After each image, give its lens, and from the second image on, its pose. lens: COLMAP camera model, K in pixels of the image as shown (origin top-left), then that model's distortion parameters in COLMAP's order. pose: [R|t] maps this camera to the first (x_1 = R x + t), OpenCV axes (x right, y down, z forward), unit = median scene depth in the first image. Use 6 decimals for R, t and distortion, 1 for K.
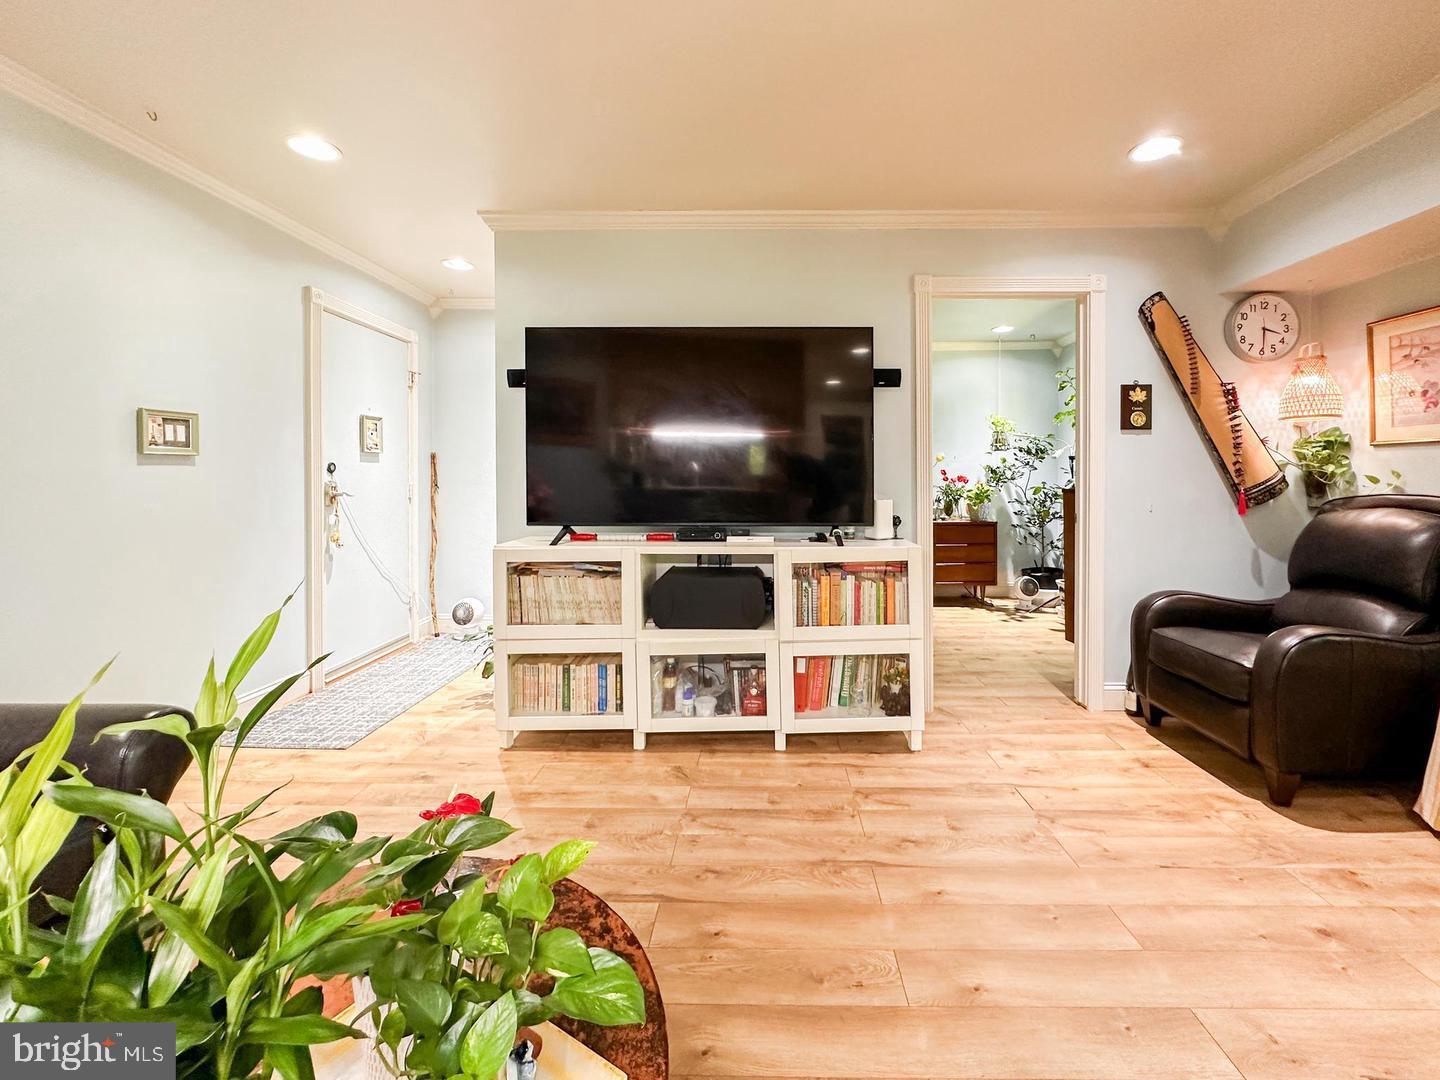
lens RADIAL K [[594.5, 0, 756.7], [0, 594.5, 479.8], [0, 0, 1]] dist [-0.005248, 0.001761]
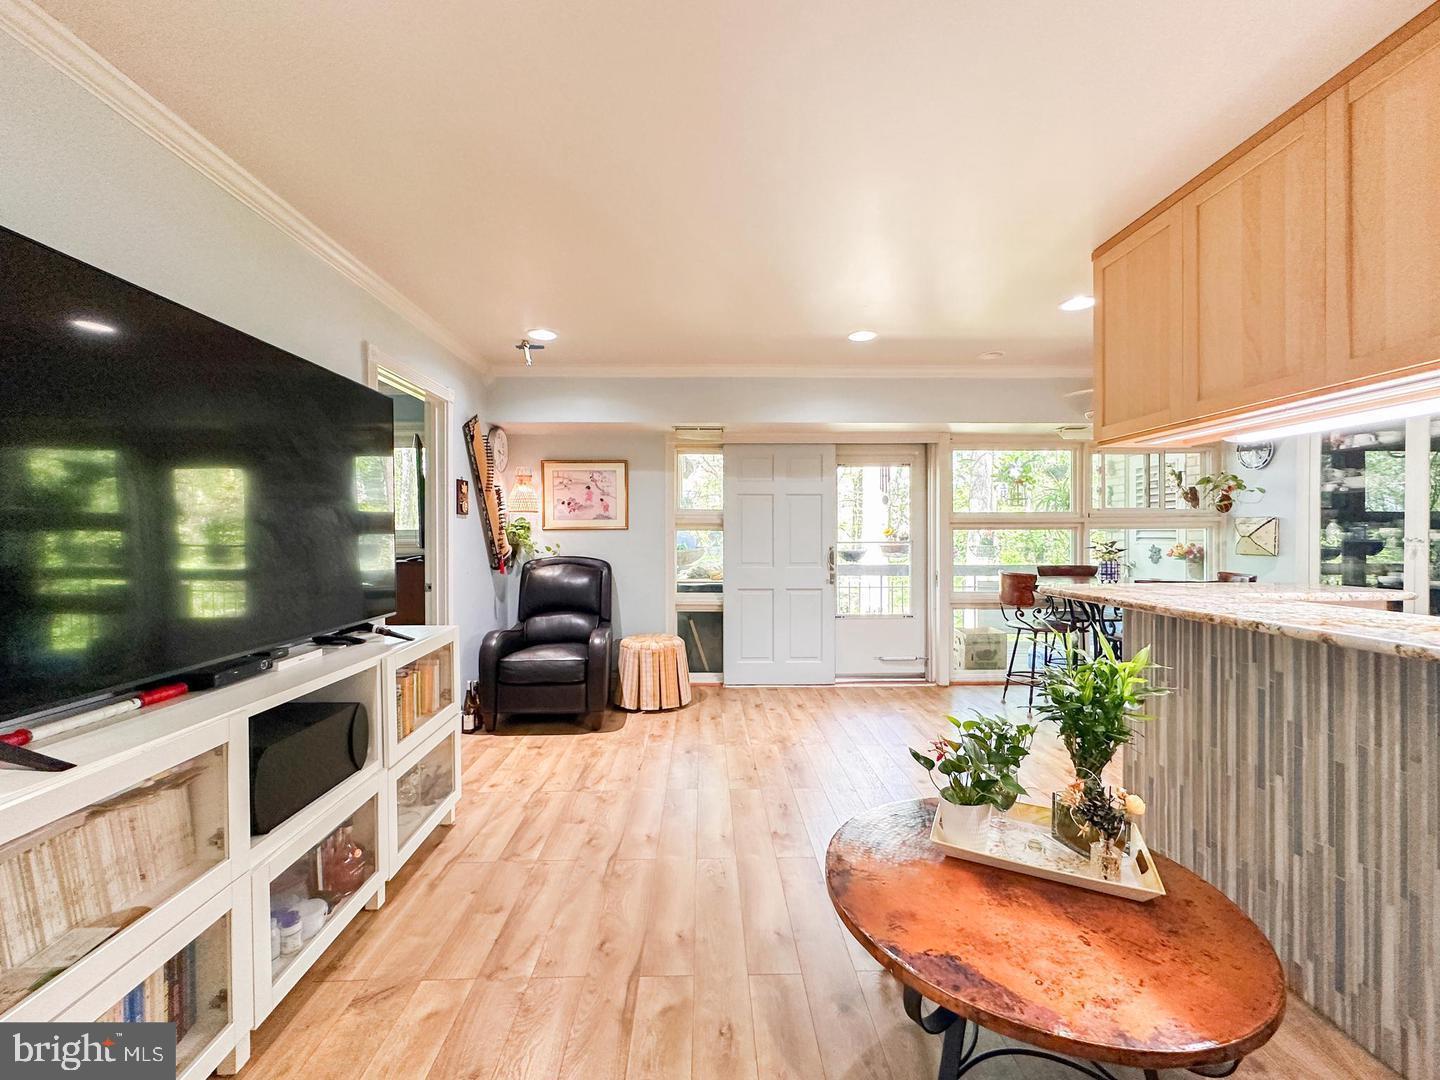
lens RADIAL K [[594.5, 0, 711.2], [0, 594.5, 533.3], [0, 0, 1]] dist [-0.005248, 0.001761]
pose [[-0.034583, -0.005483, 0.999387, -0.749027], [0.005163, 0.999971, 0.005665, -0.052832], [-0.999389, 0.005355, -0.034554, 0.551456]]
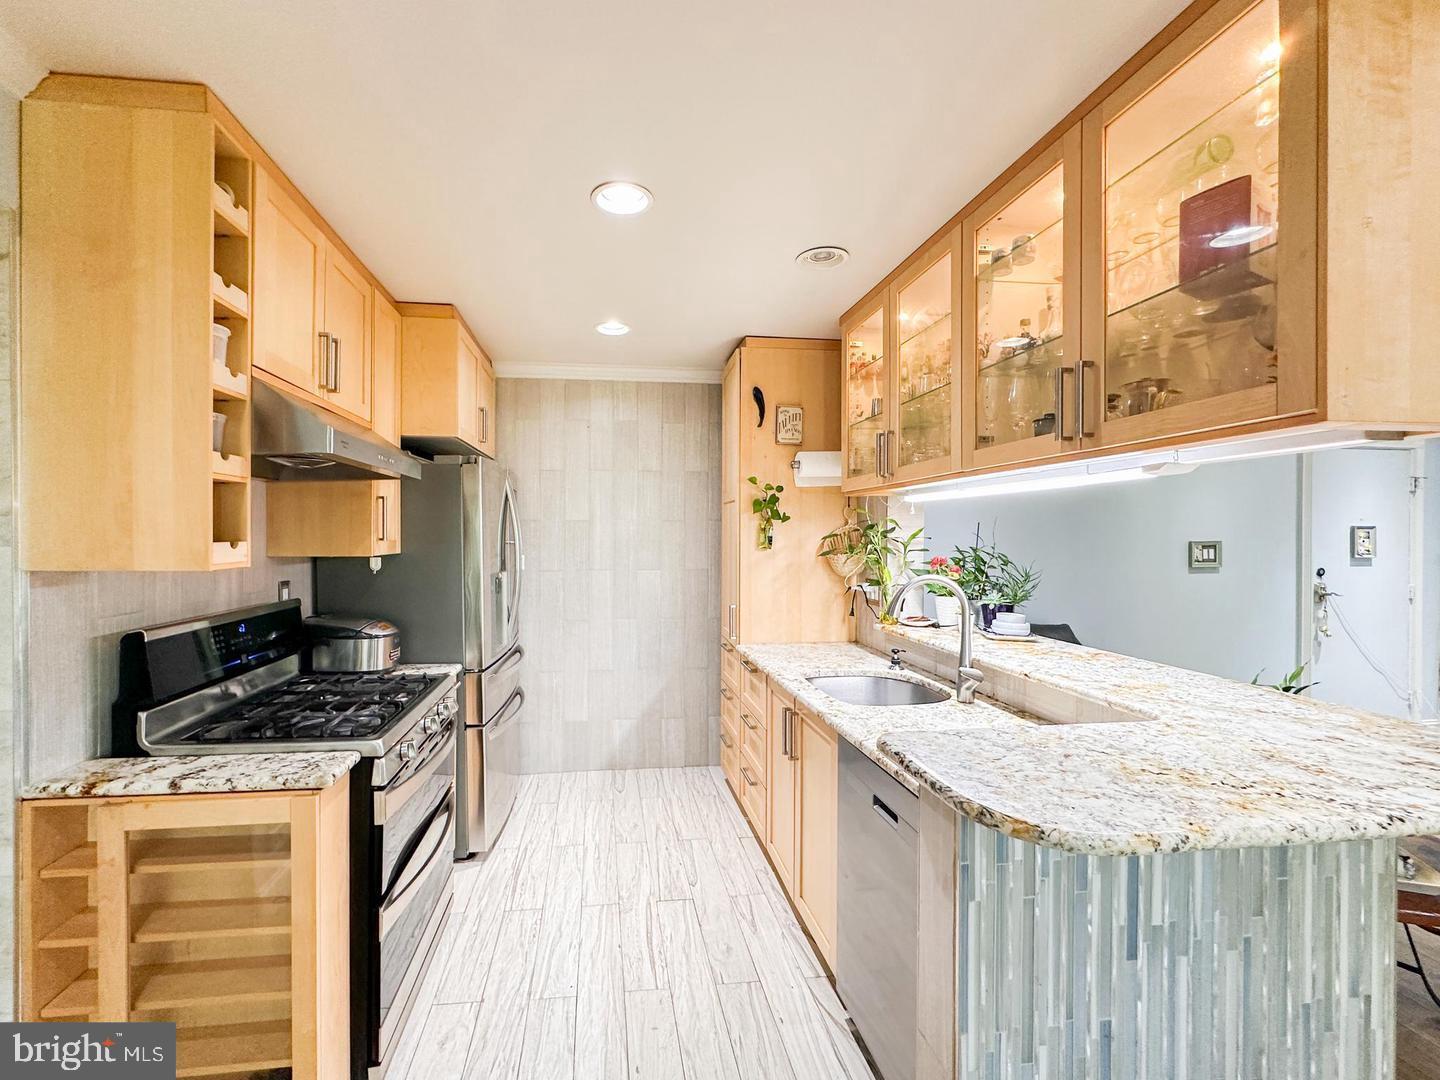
lens RADIAL K [[619.6, 0, 665.4], [0, 619.6, 548.2], [0, 0, 1]] dist [-0.008191, 0.002064]
pose [[0.129304, 0.013164, -0.991518, 0.487314], [-0.001688, 0.999913, 0.013056, -0.108533], [0.991604, -0.000015, 0.129315, -0.671915]]
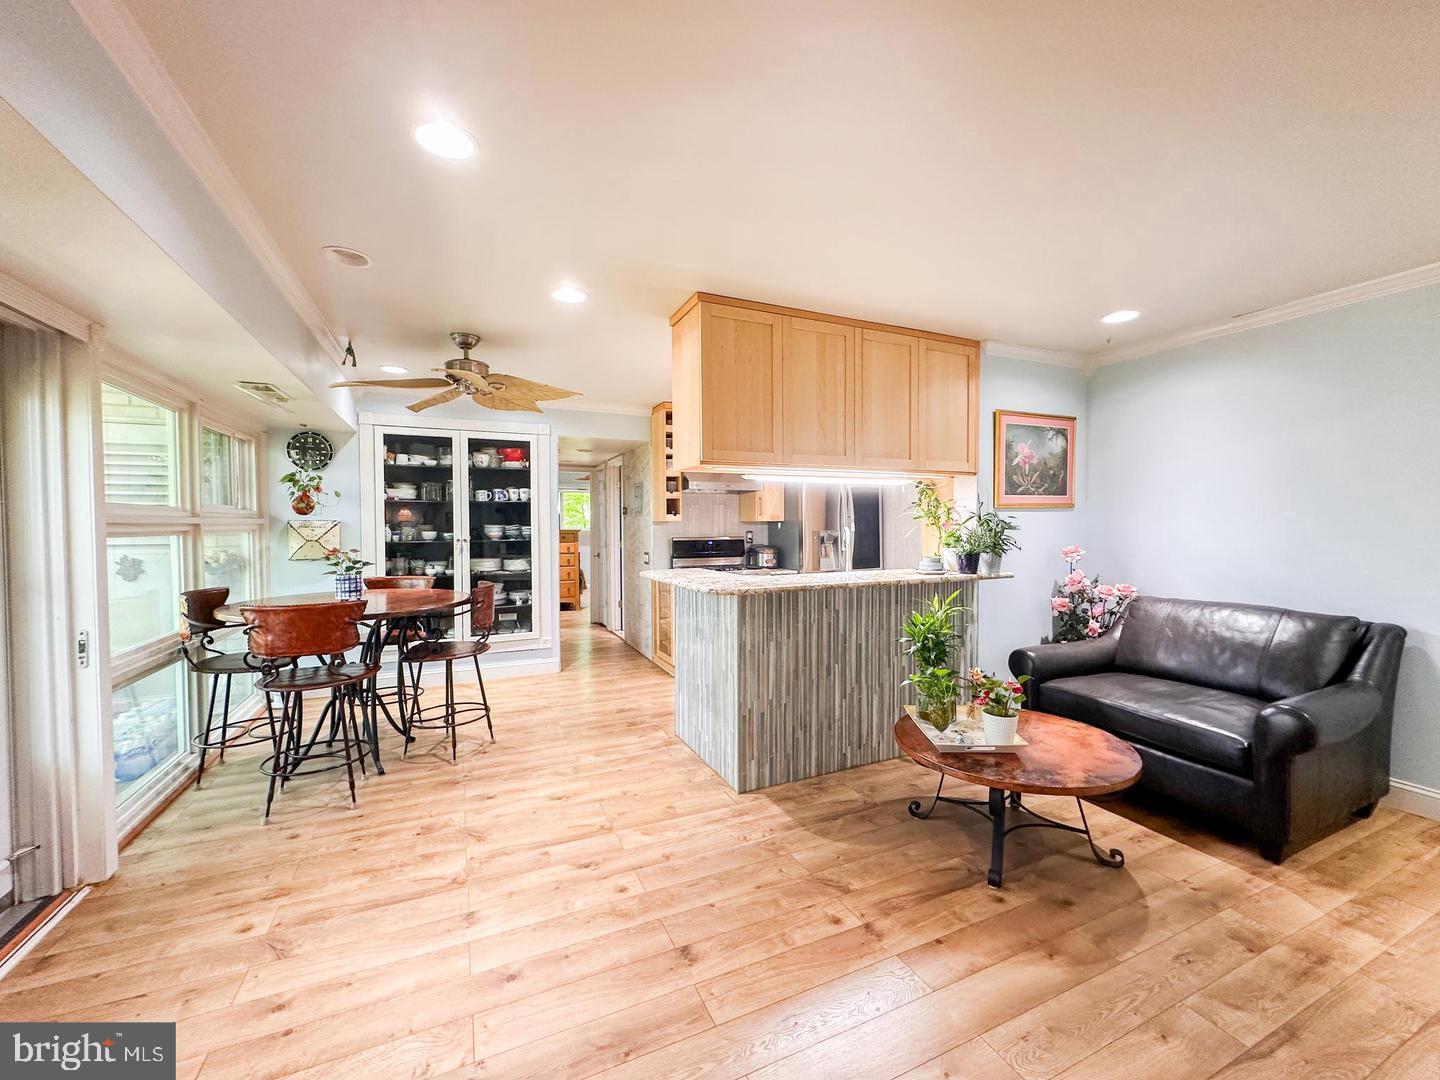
lens RADIAL K [[594.5, 0, 714.6], [0, 594.5, 540.7], [0, 0, 1]] dist [-0.005248, 0.001761]
pose [[-0.908062, 0.010571, -0.418701, 0.605164], [0.000201, 0.999692, 0.024805, -0.066763], [0.418835, 0.022440, -0.907785, 0.910618]]
